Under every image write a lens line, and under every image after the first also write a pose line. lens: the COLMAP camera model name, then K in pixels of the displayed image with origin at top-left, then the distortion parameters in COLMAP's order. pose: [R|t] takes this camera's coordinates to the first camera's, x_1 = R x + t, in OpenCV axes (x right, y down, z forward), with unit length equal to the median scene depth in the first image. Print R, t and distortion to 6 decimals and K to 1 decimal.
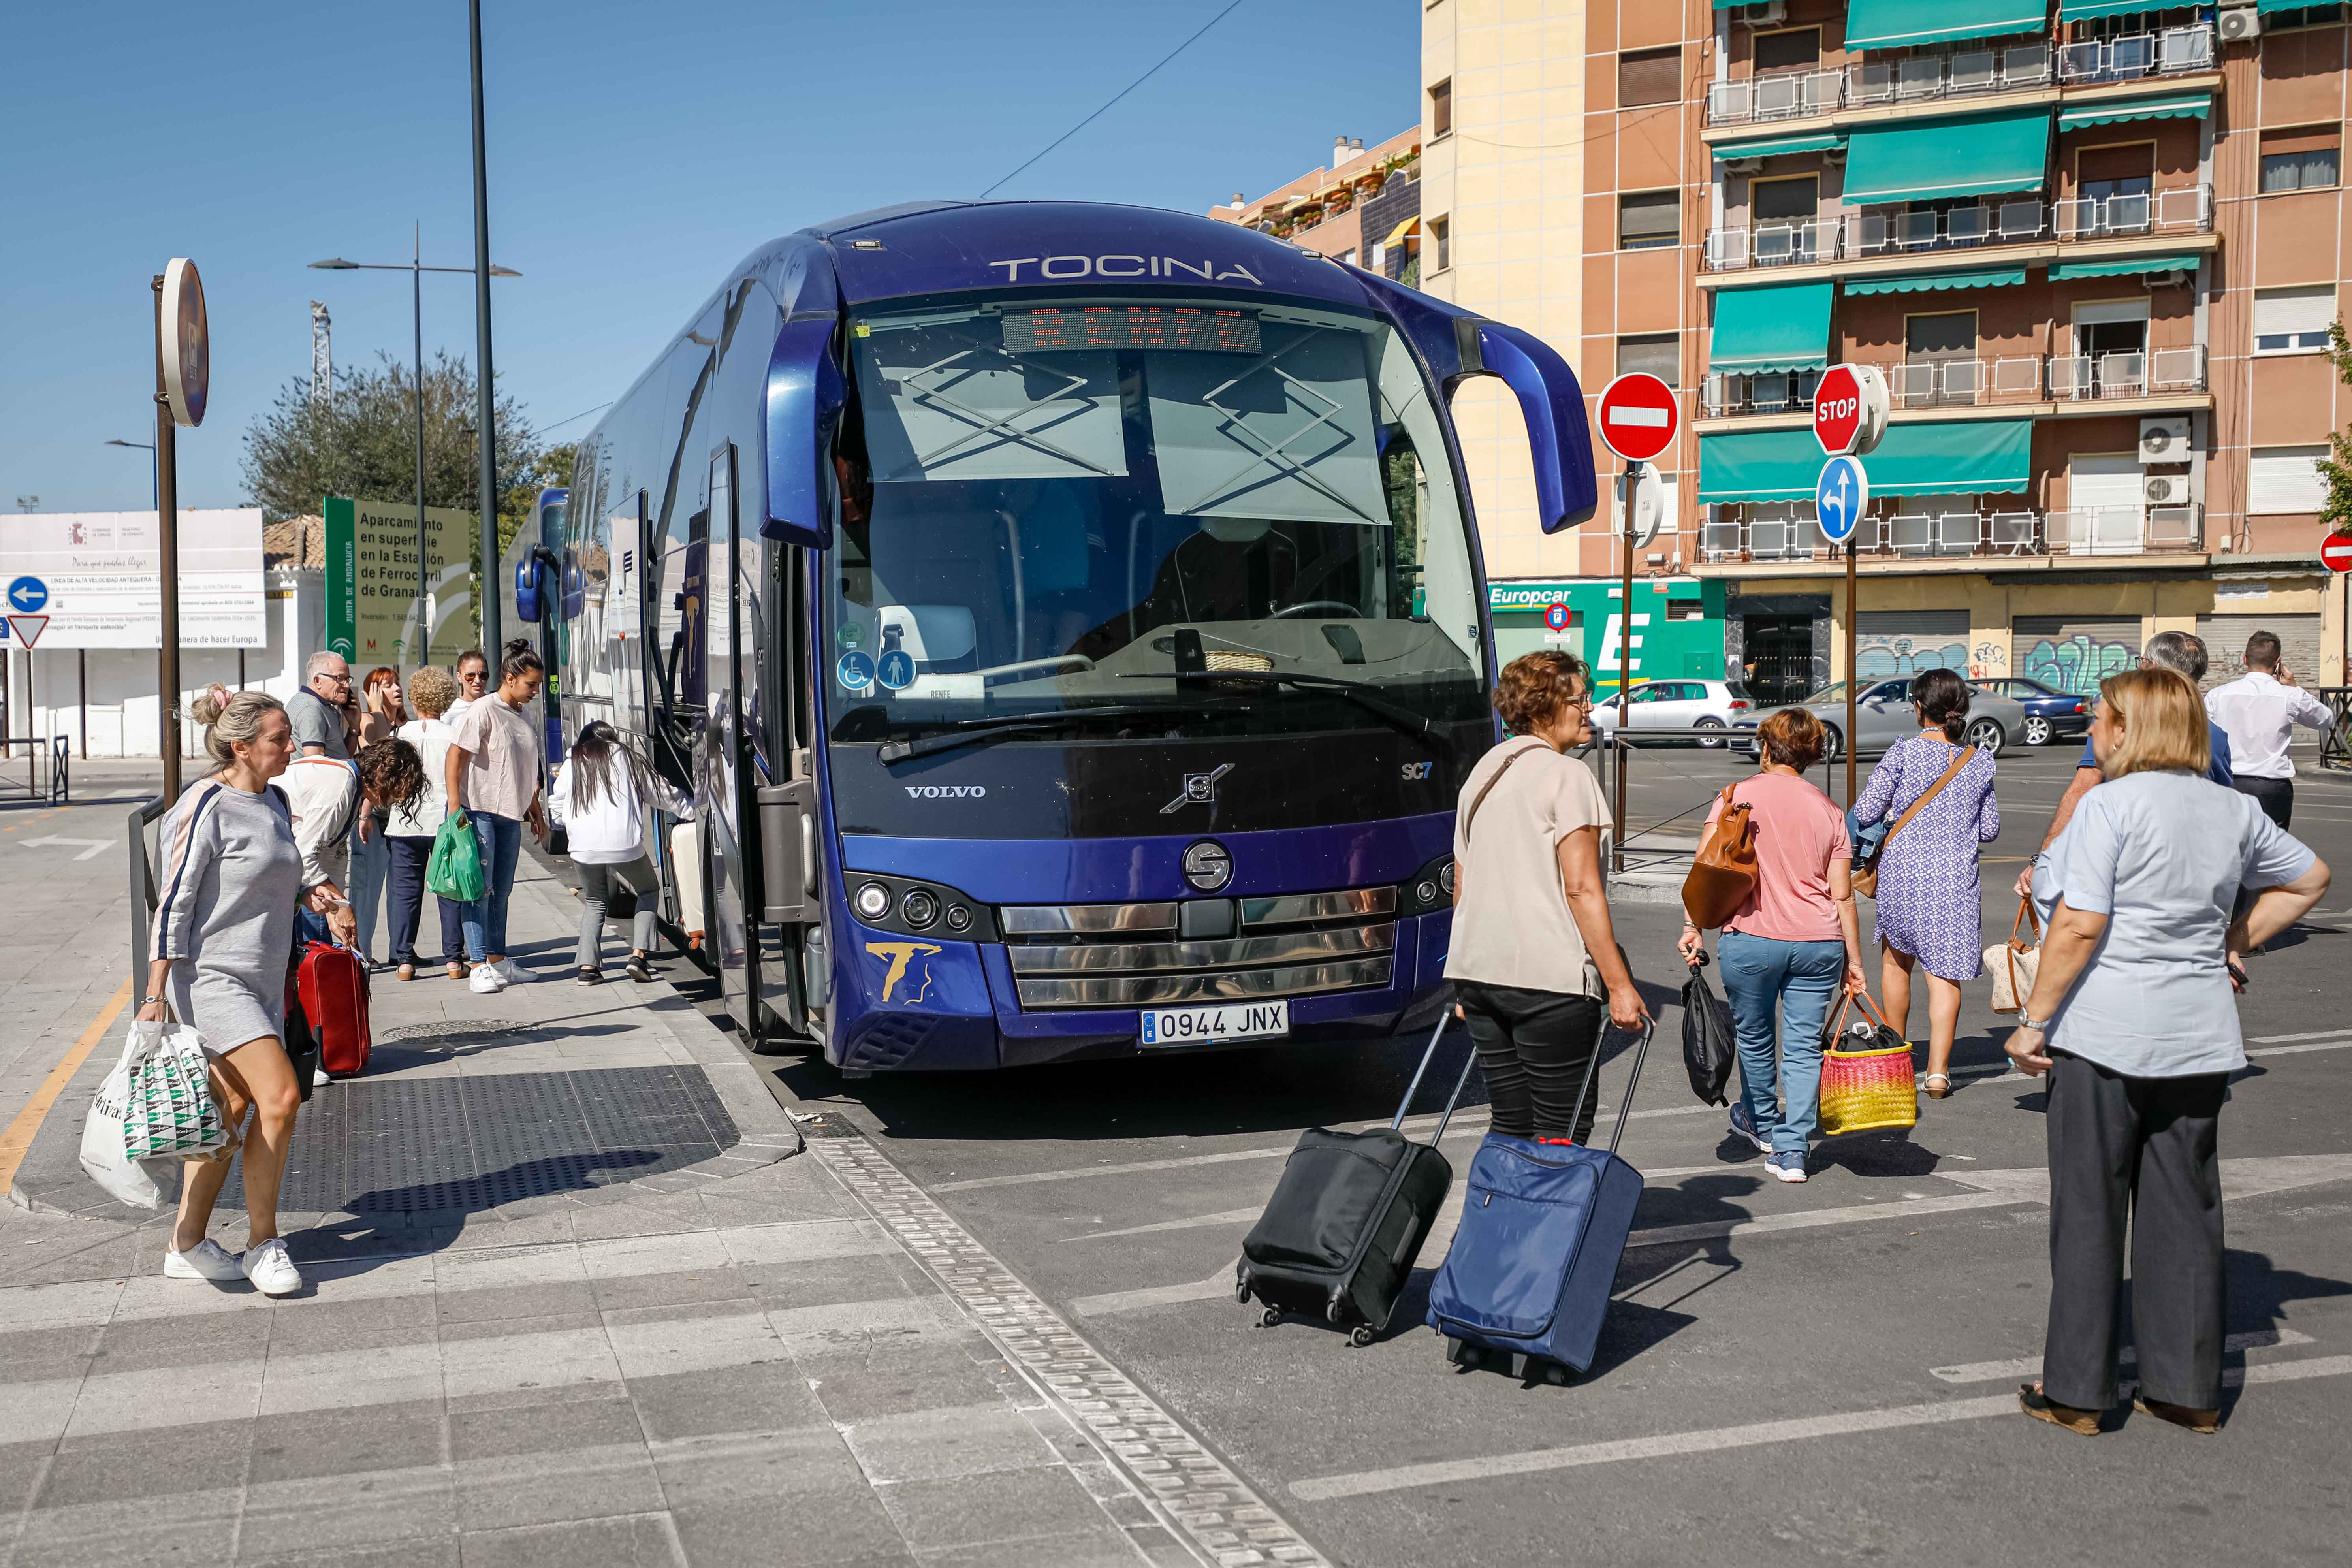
lens RADIAL K [[2449.9, 0, 1113.7], [0, 2449.9, 787.2], [0, 0, 1]] dist [0.035318, 0.061092]
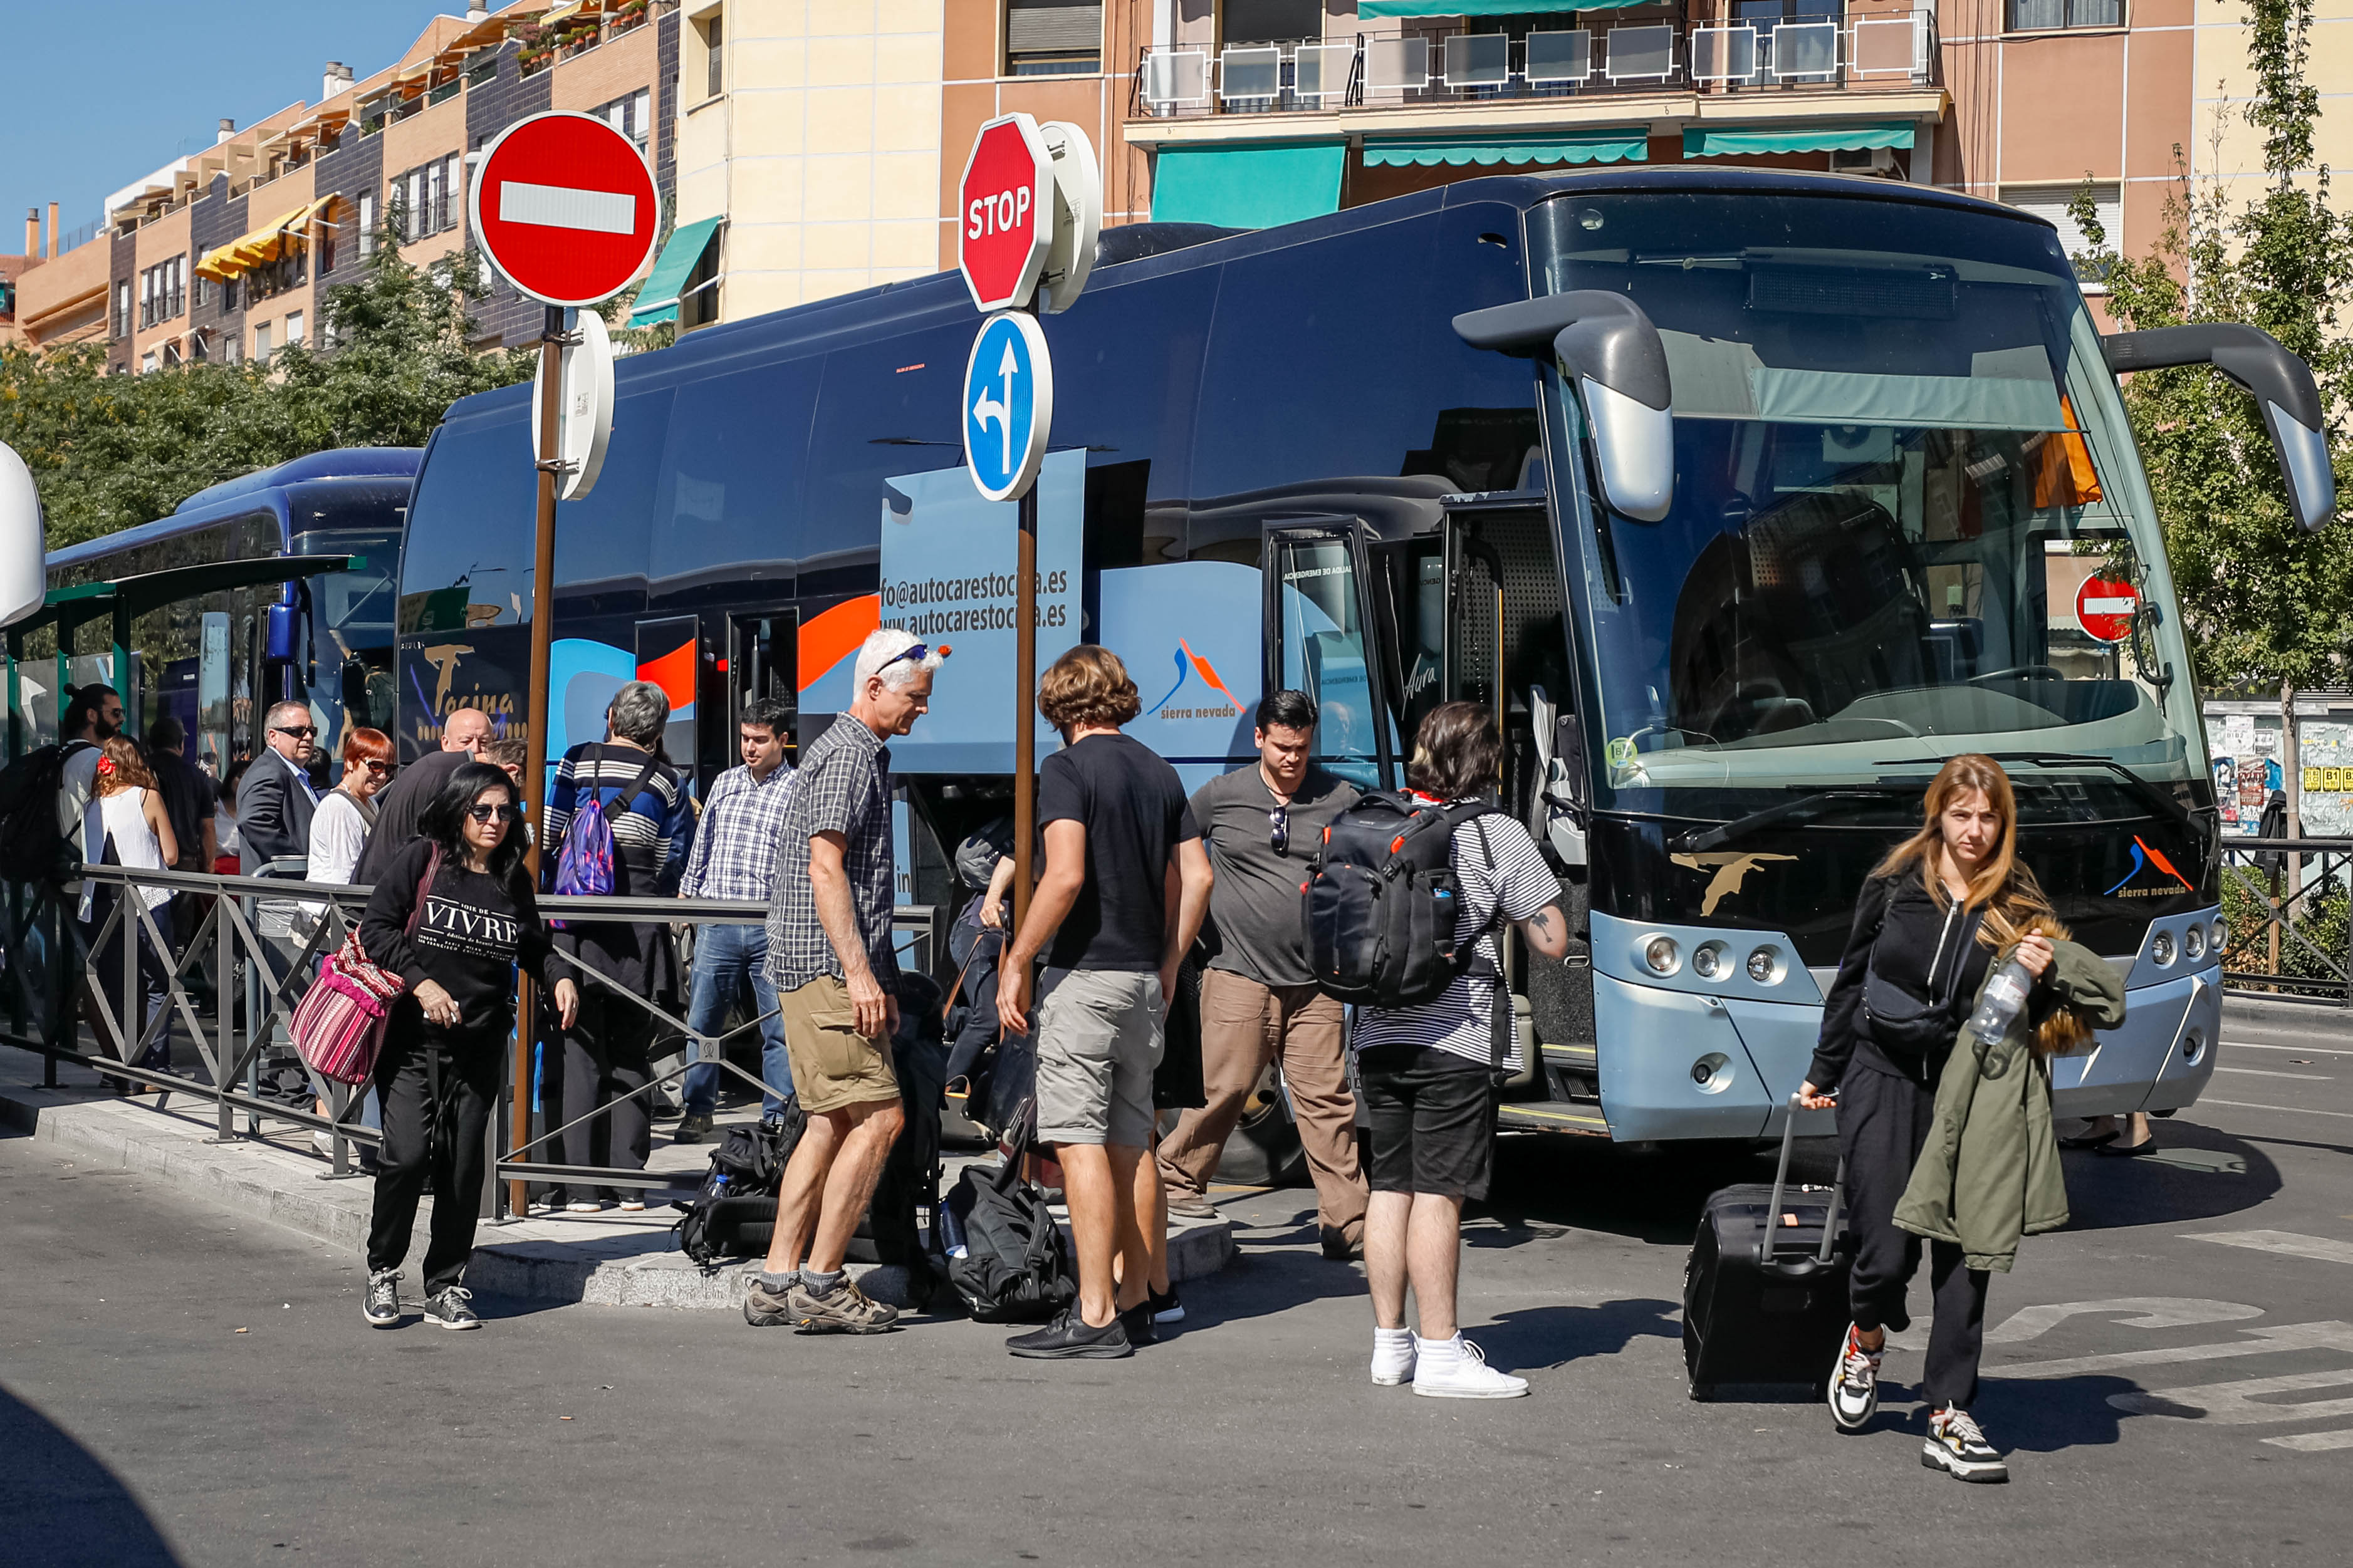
lens RADIAL K [[3870.2, 0, 962.9], [0, 3870.2, 811.1], [0, 0, 1]] dist [0.043518, 0.035856]
pose [[0.987573, 0.018306, 0.156093, 0.059337], [-0.012043, 0.999088, -0.040974, -0.003975], [-0.156701, 0.038585, 0.986892, 0.097483]]
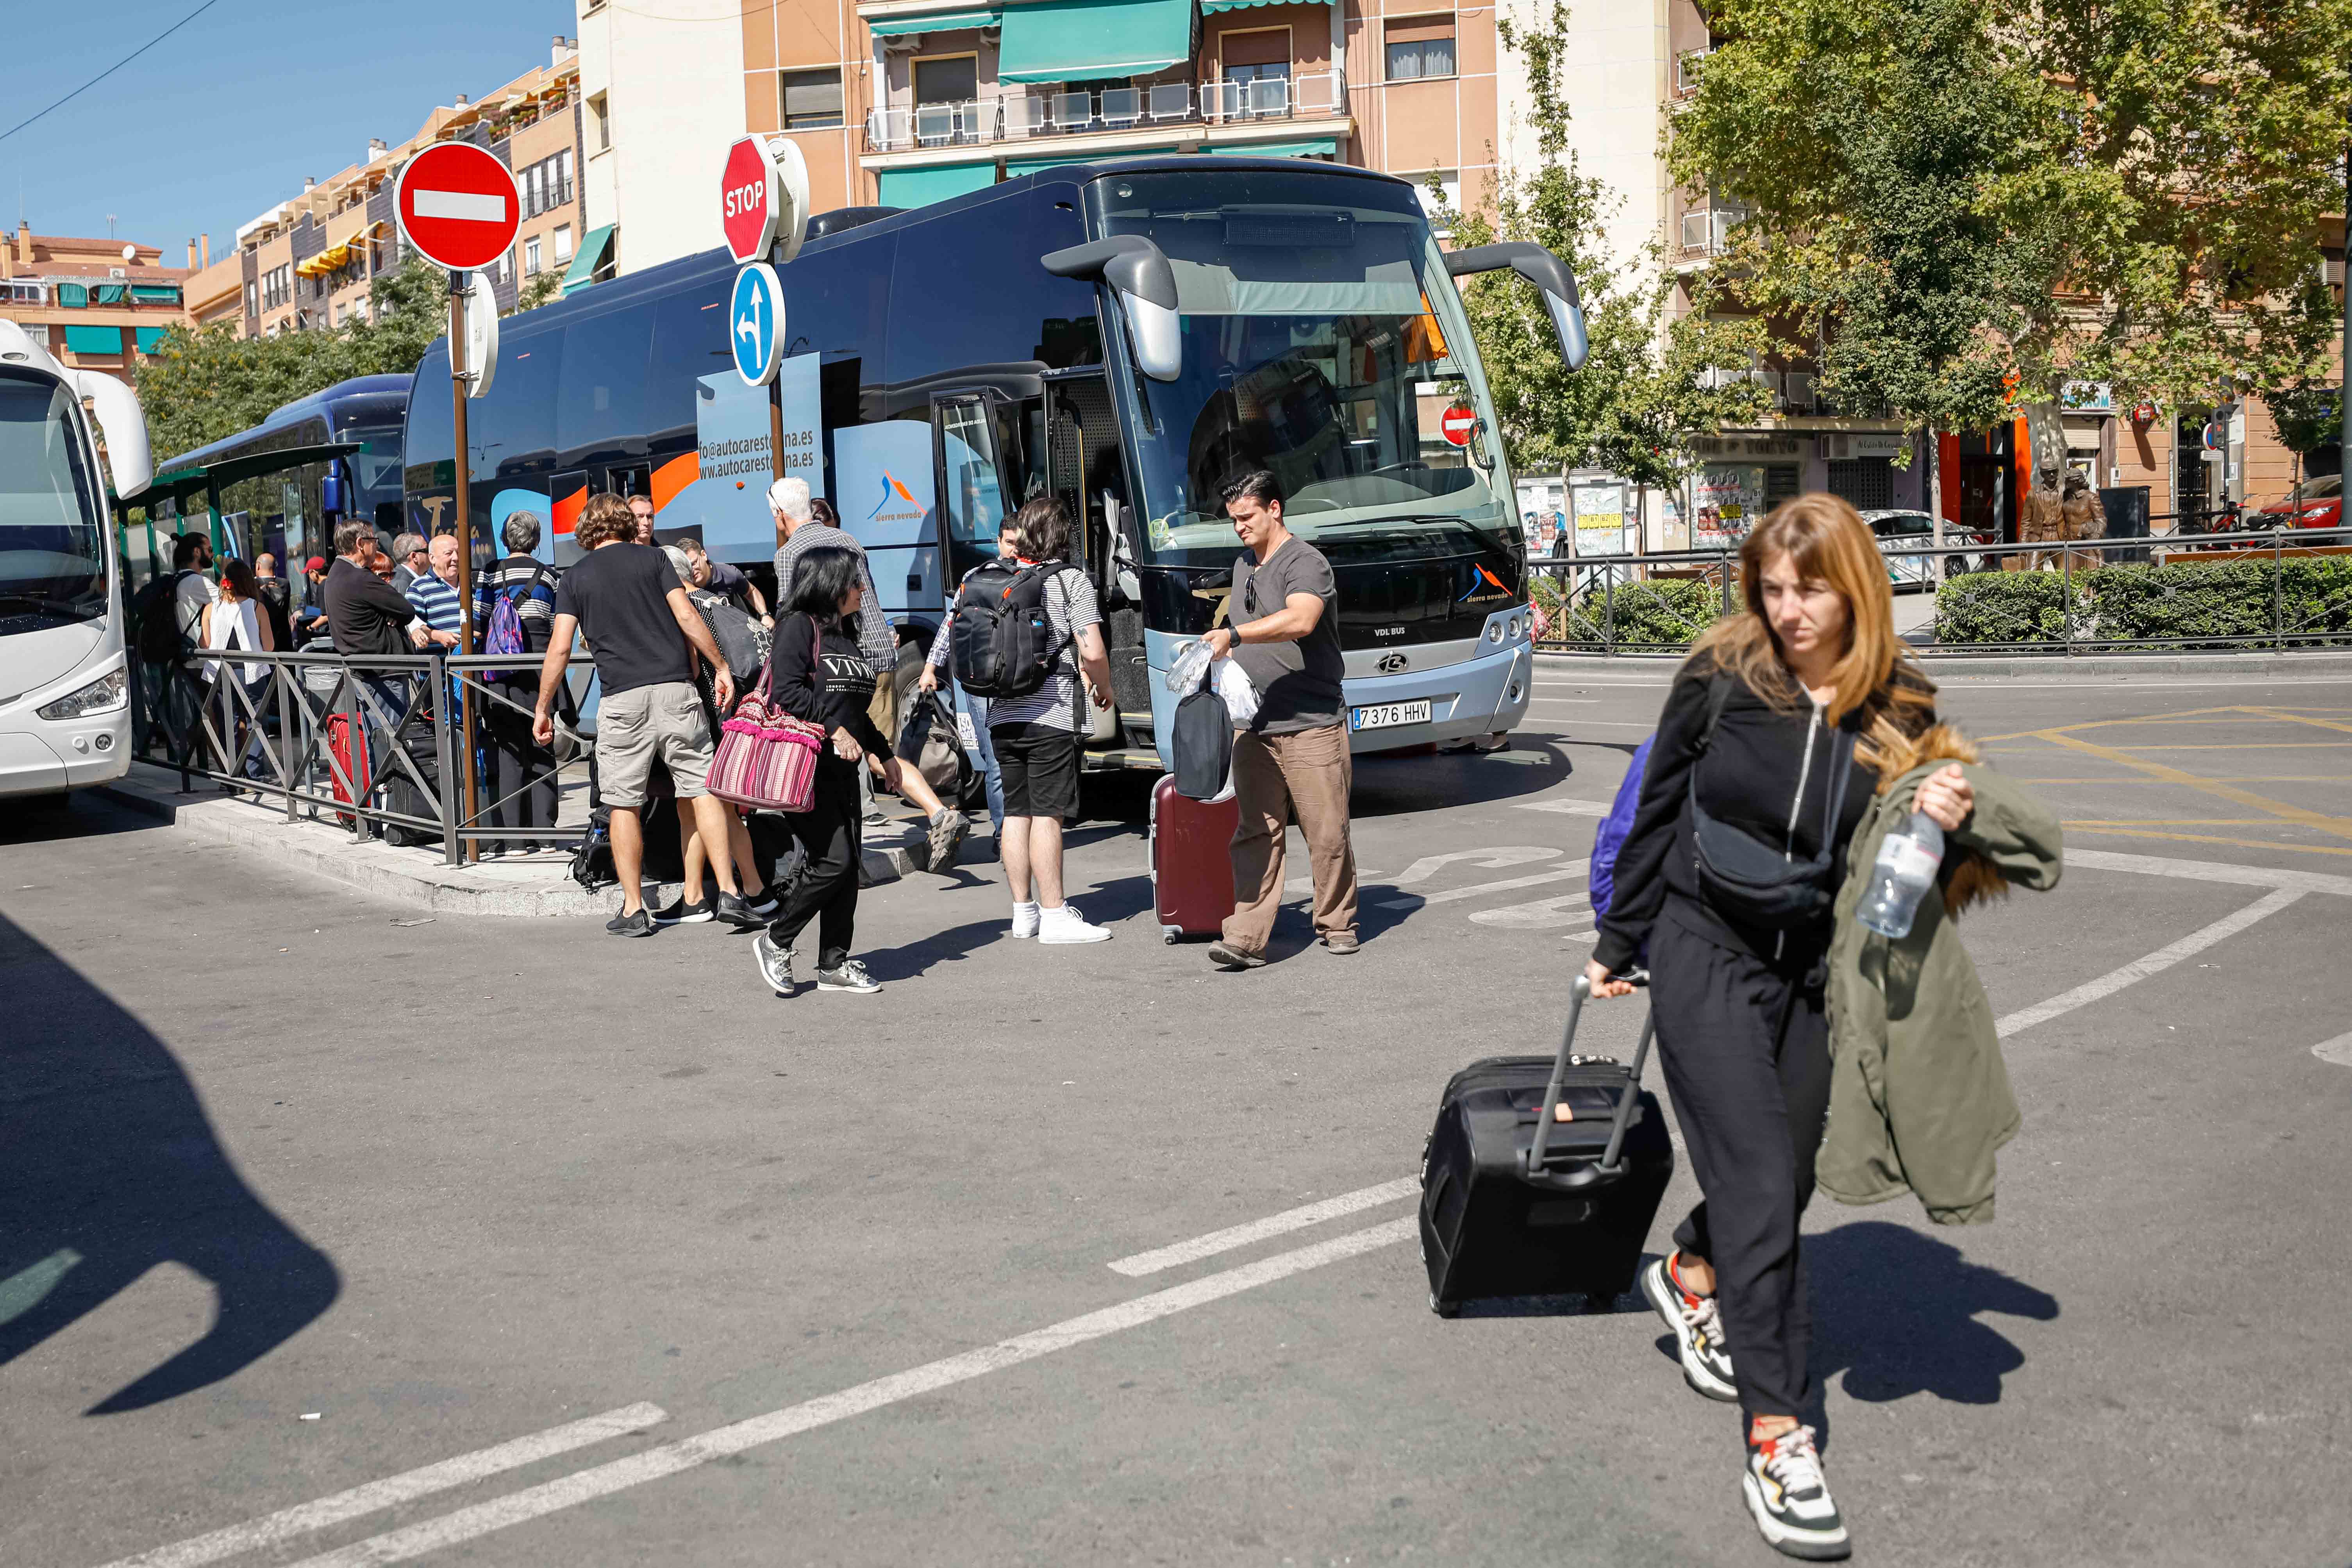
lens RADIAL K [[2311.6, 0, 999.0], [0, 2311.6, 704.6], [0, 0, 1]] dist [0.046296, -0.016316]
pose [[0.969940, -0.047125, 0.238737, 0.066727], [0.044817, 0.998881, 0.015087, -0.004661], [-0.239181, -0.003934, 0.970967, 0.110540]]
